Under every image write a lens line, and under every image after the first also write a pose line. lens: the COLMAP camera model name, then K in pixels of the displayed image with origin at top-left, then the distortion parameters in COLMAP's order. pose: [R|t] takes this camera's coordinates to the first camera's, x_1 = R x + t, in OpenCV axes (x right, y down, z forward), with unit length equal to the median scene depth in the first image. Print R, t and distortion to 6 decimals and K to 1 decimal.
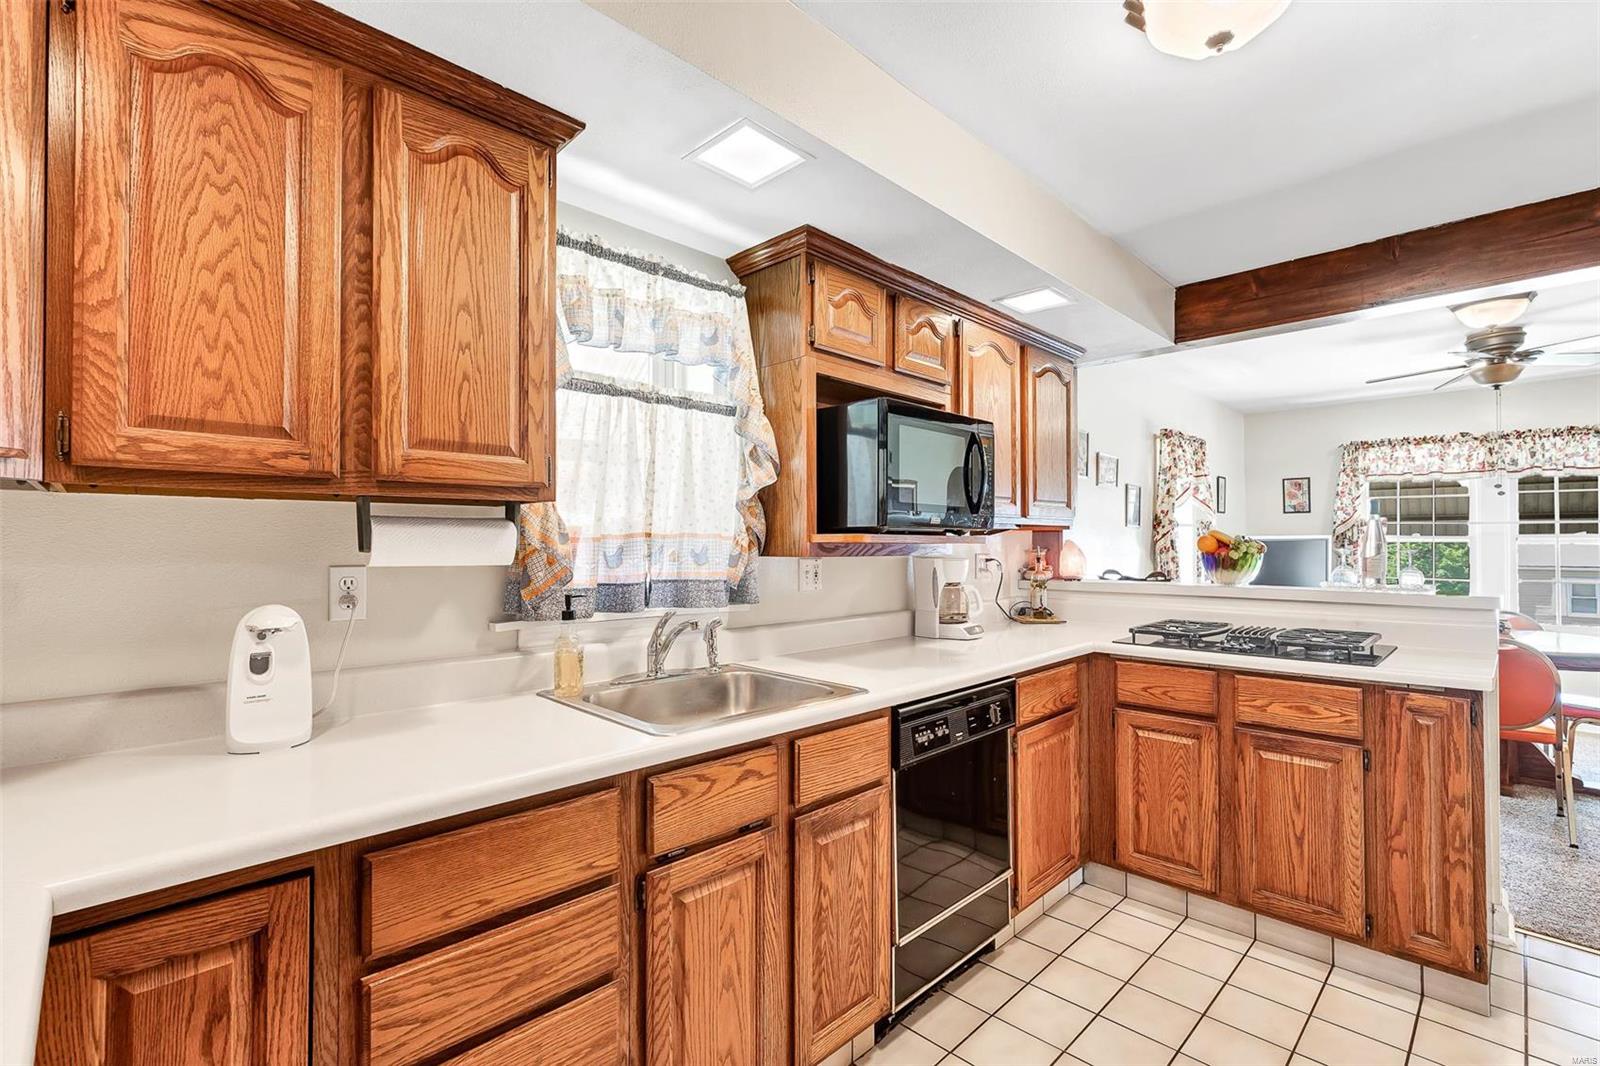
lens RADIAL K [[708.2, 0, 797.1], [0, 708.2, 534.6], [0, 0, 1]] dist [-0.010929, 0.002417]
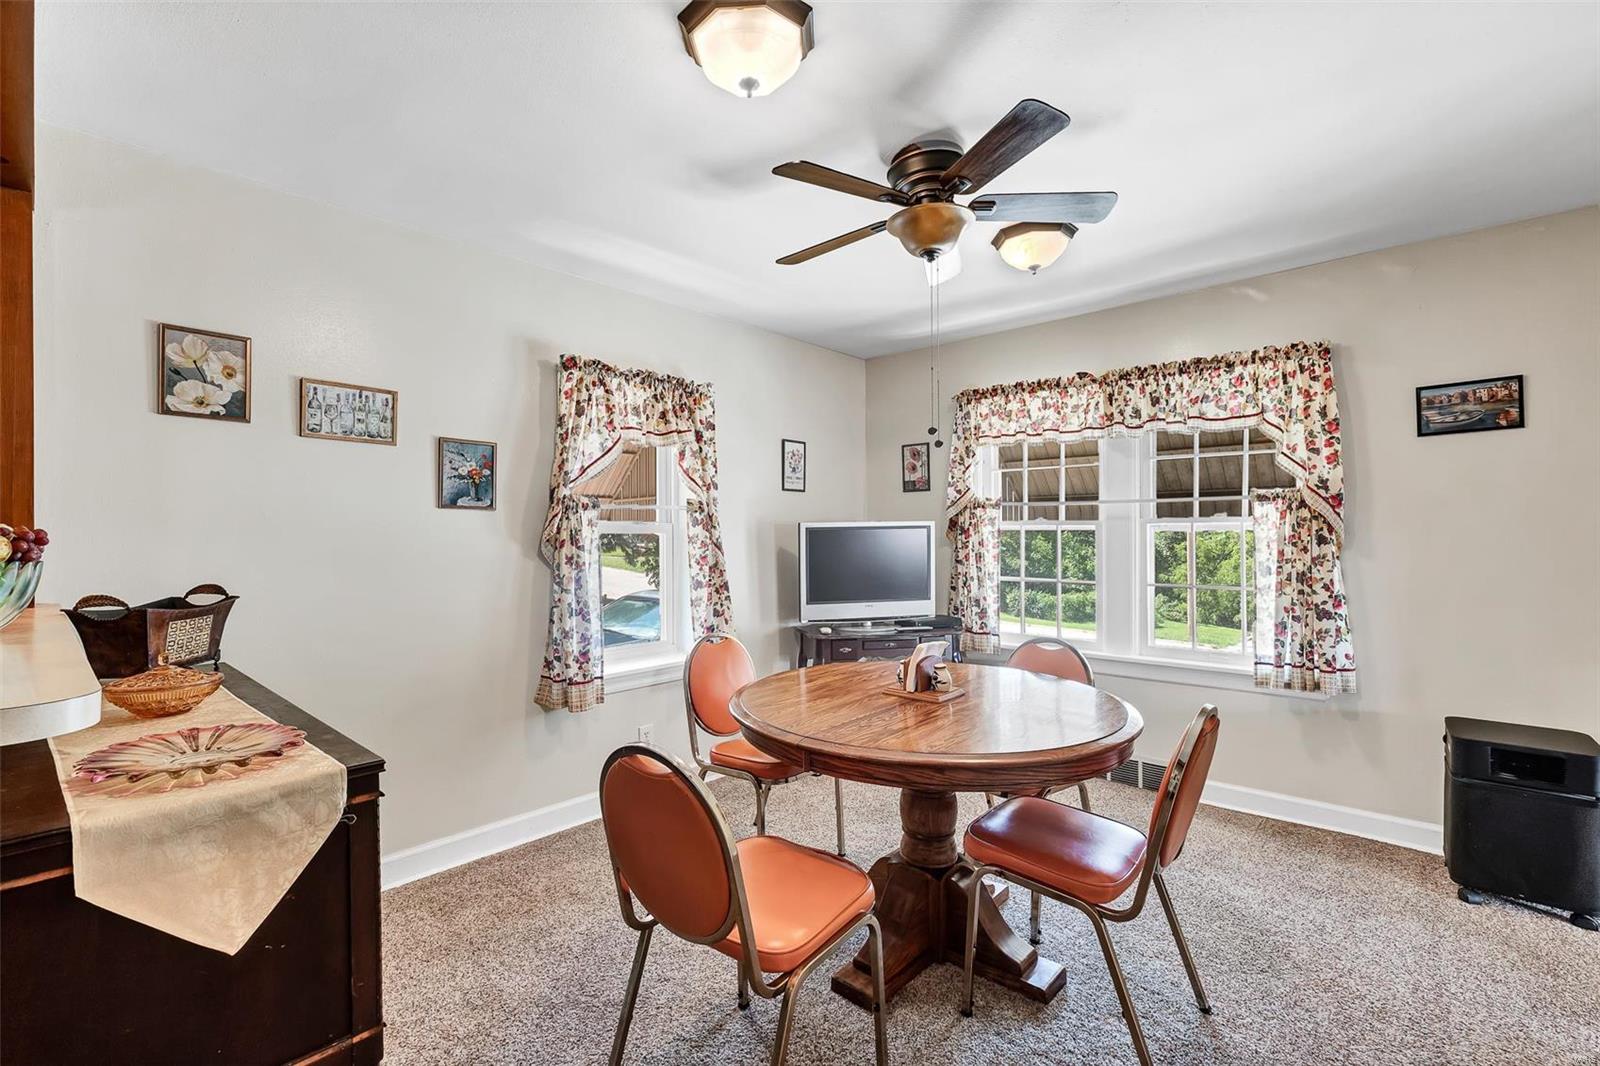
lens RADIAL K [[708.2, 0, 791.1], [0, 708.2, 532.4], [0, 0, 1]] dist [-0.010929, 0.002417]
pose [[0.998188, -0.007118, 0.059750, 0.628740], [0.006639, 0.999944, 0.008215, 0.005293], [-0.059805, -0.007804, 0.998180, 0.322227]]
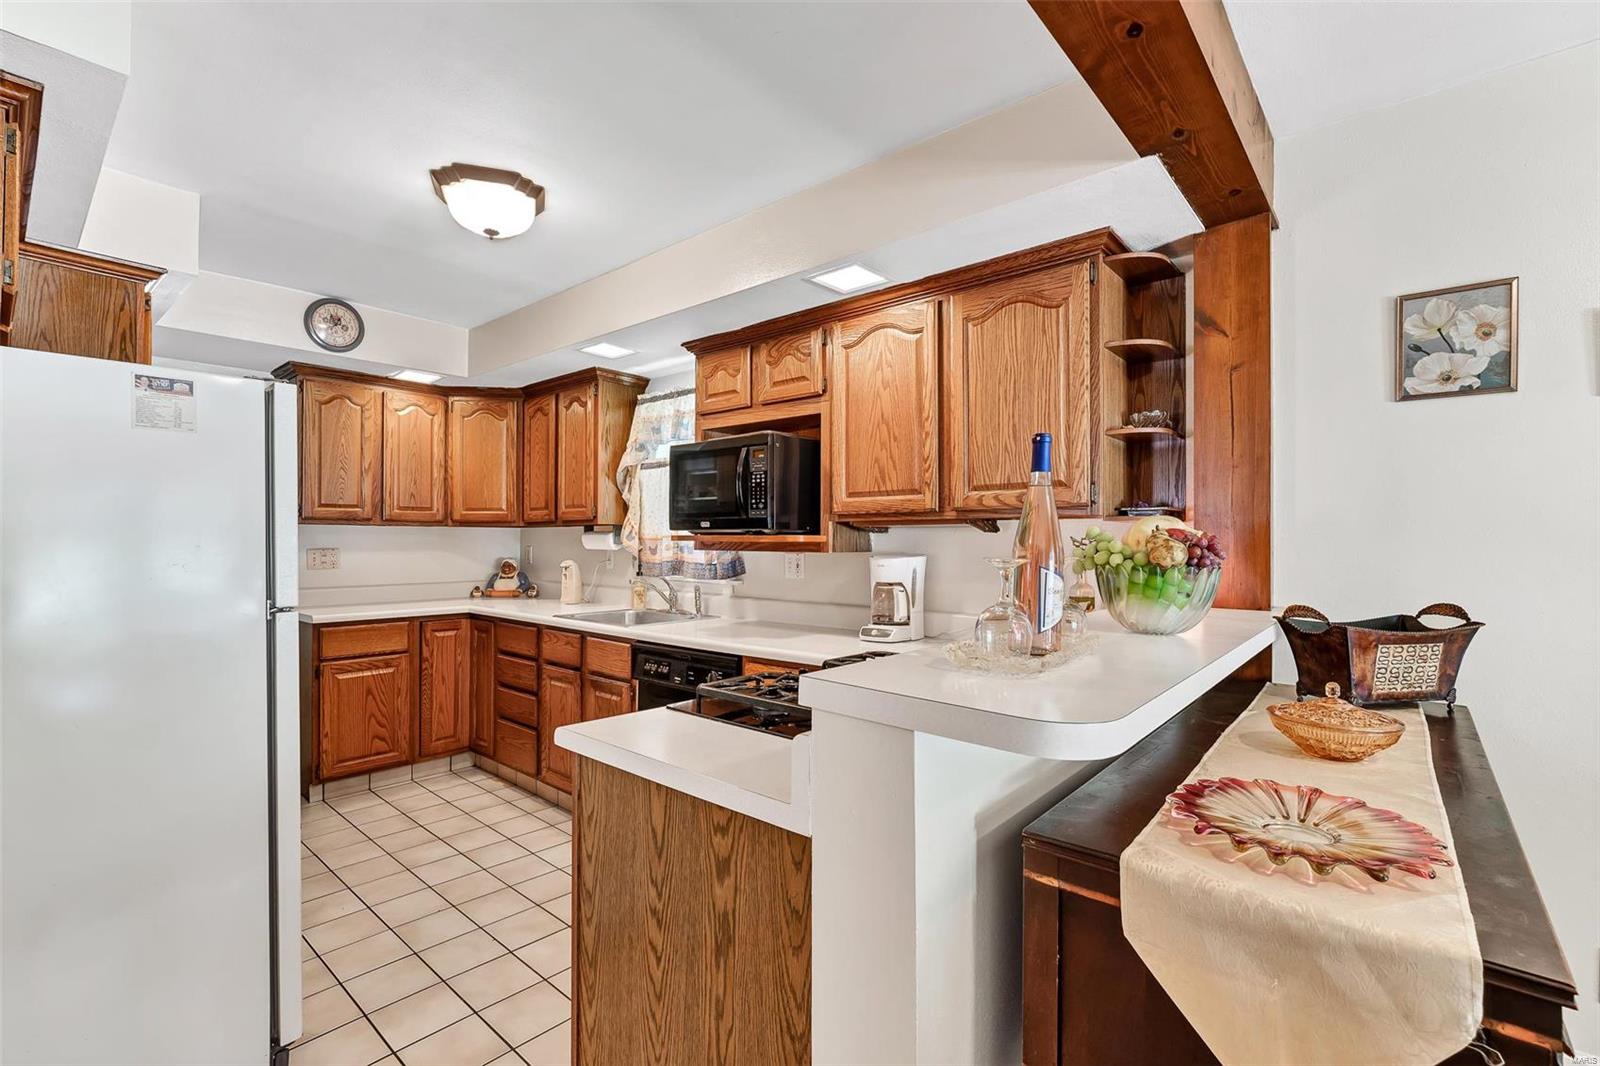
lens RADIAL K [[708.2, 0, 788.1], [0, 708.2, 536.8], [0, 0, 1]] dist [-0.010929, 0.002417]
pose [[0.076565, -0.006243, -0.997045, 0.616421], [0.007436, 0.999956, -0.005690, 0.005193], [0.997037, -0.006979, 0.076608, 0.419530]]
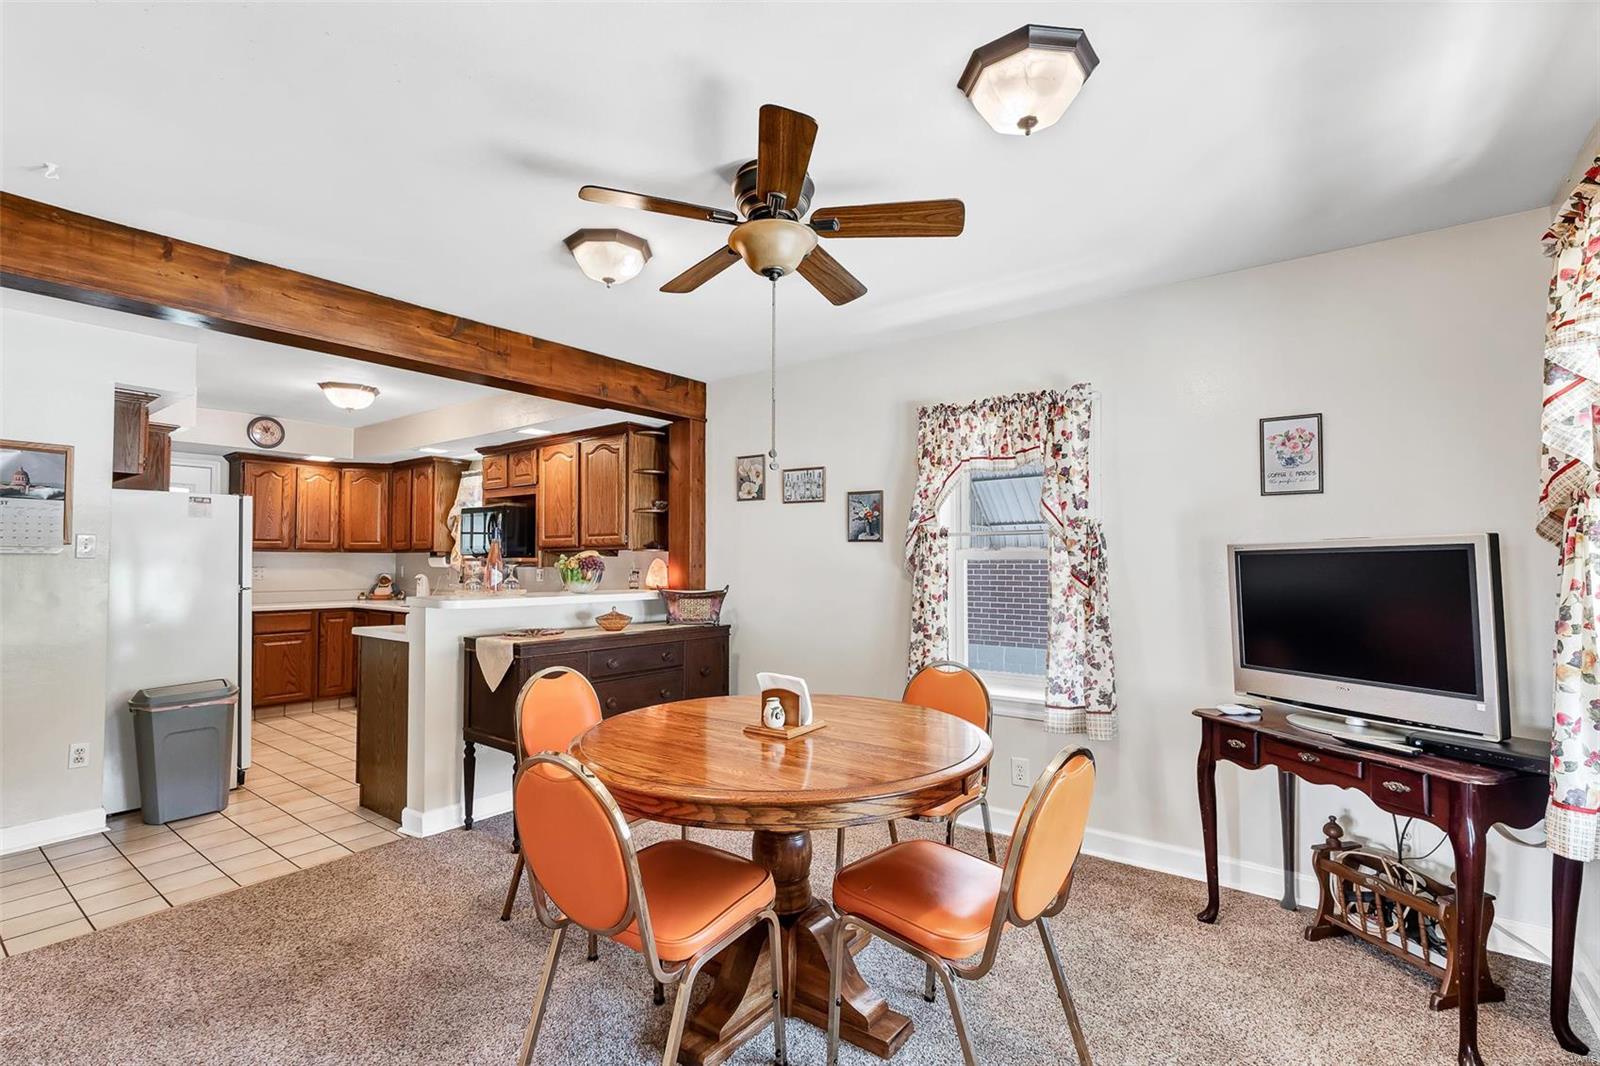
lens RADIAL K [[708.2, 0, 791.9], [0, 708.2, 544.5], [0, 0, 1]] dist [-0.010929, 0.002417]
pose [[0.156564, -0.027918, -0.987273, 1.135501], [0.009091, 0.999599, -0.026825, 0.012451], [0.987626, -0.004775, 0.156755, 0.685536]]
